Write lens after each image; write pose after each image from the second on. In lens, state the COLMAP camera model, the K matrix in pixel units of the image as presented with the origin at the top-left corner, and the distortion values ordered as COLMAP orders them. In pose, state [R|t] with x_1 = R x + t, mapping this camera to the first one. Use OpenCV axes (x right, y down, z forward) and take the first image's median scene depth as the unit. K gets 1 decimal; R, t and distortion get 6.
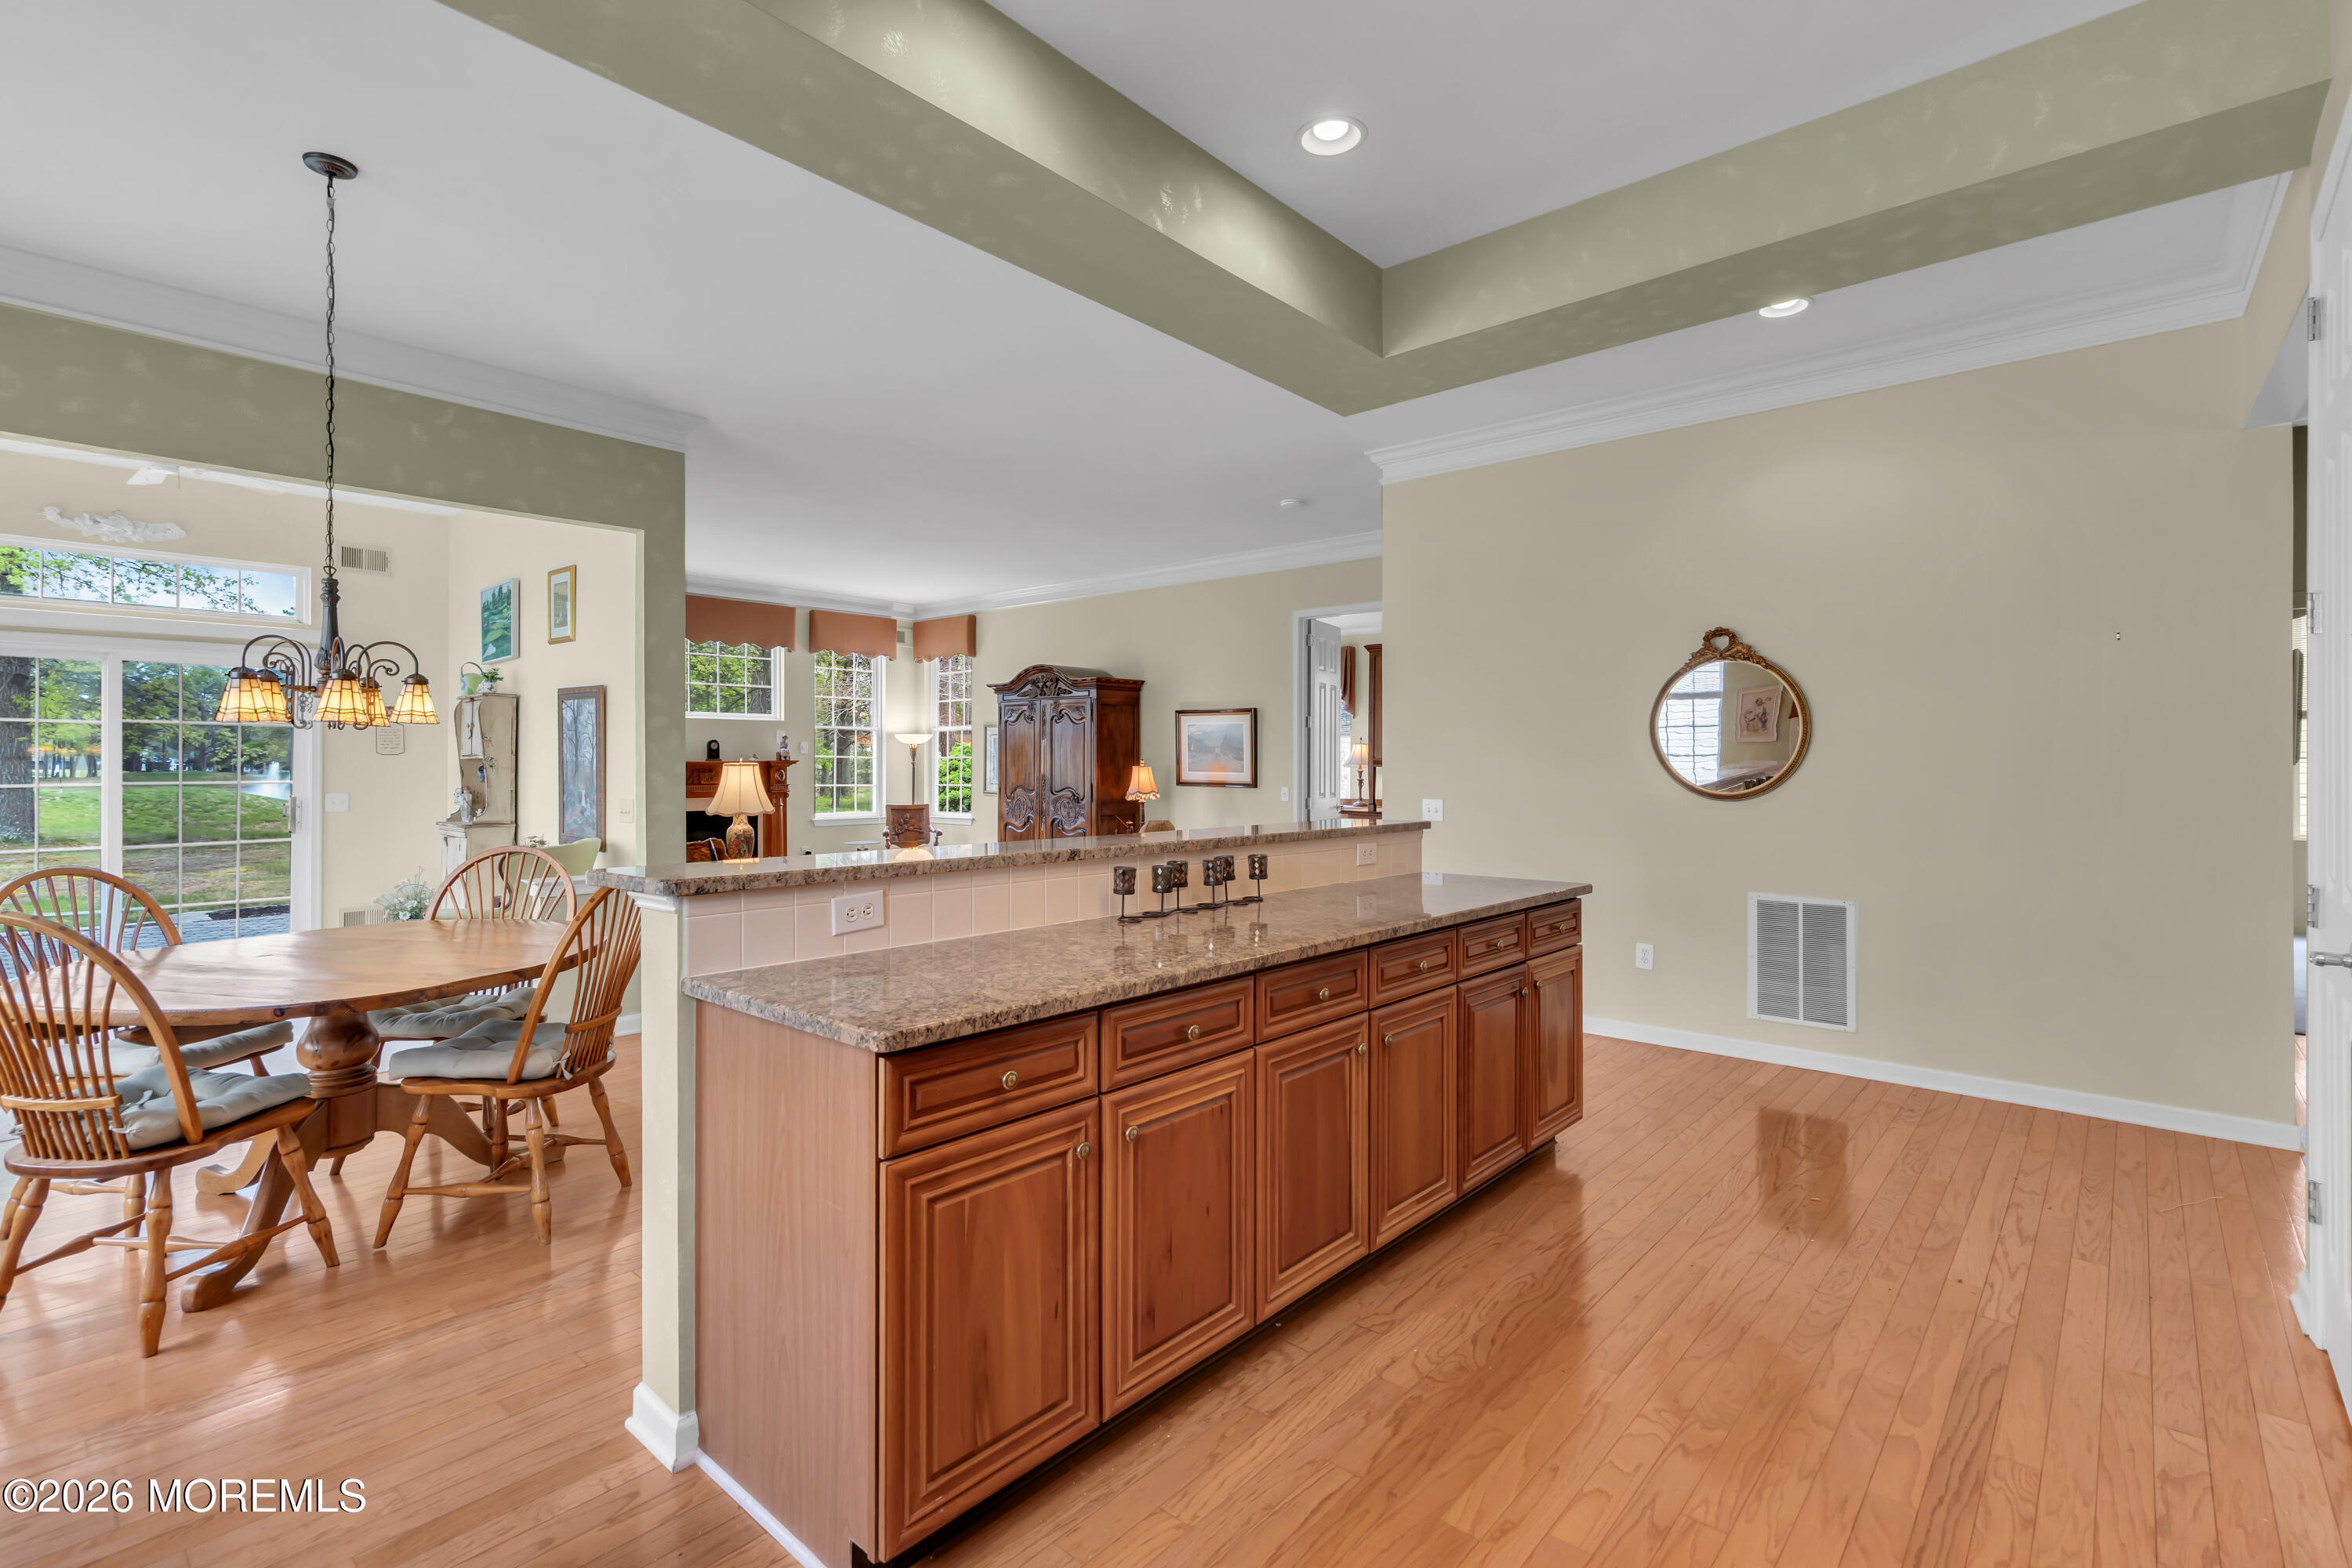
lens RADIAL K [[1078.5, 0, 1174.2], [0, 1078.5, 769.9], [0, 0, 1]] dist [0.004218, 0.000345]
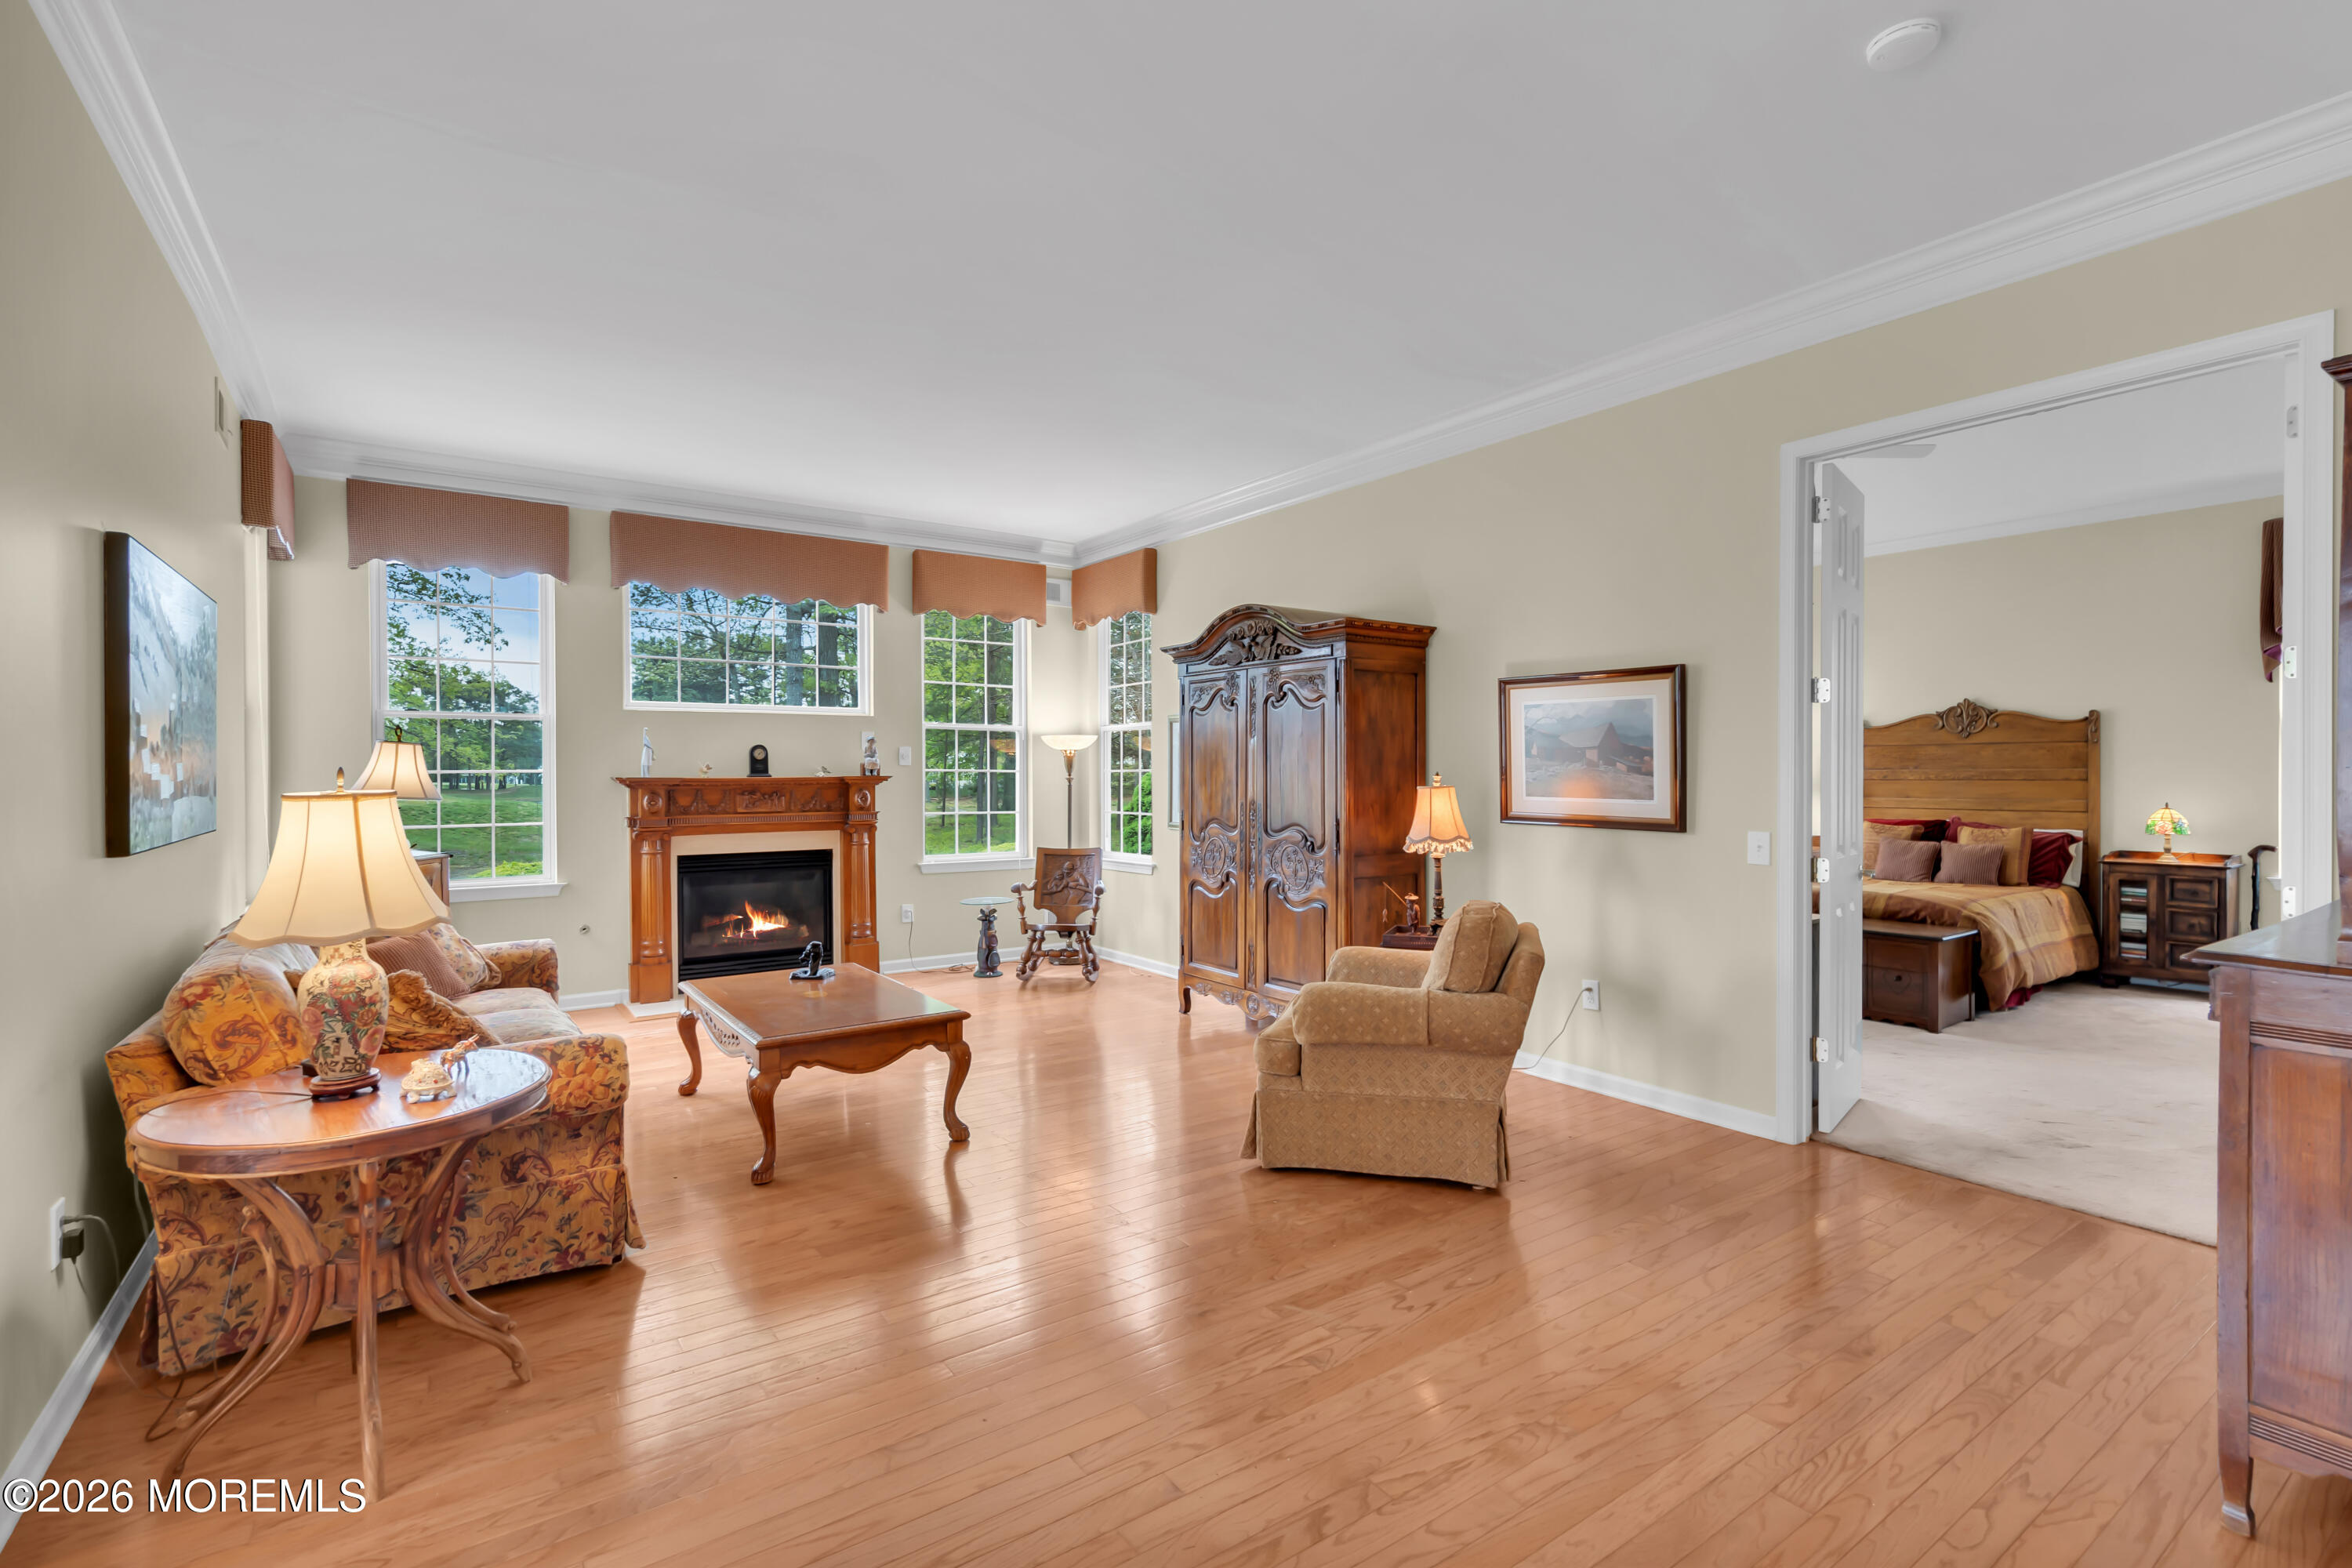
lens RADIAL K [[1078.5, 0, 1172.2], [0, 1078.5, 785.1], [0, 0, 1]] dist [0.004218, 0.000345]
pose [[0.971718, -0.000482, -0.236144, -0.027314], [0.000847, 0.999999, 0.001444, -0.004178], [0.236143, -0.001603, 0.971717, 0.426477]]
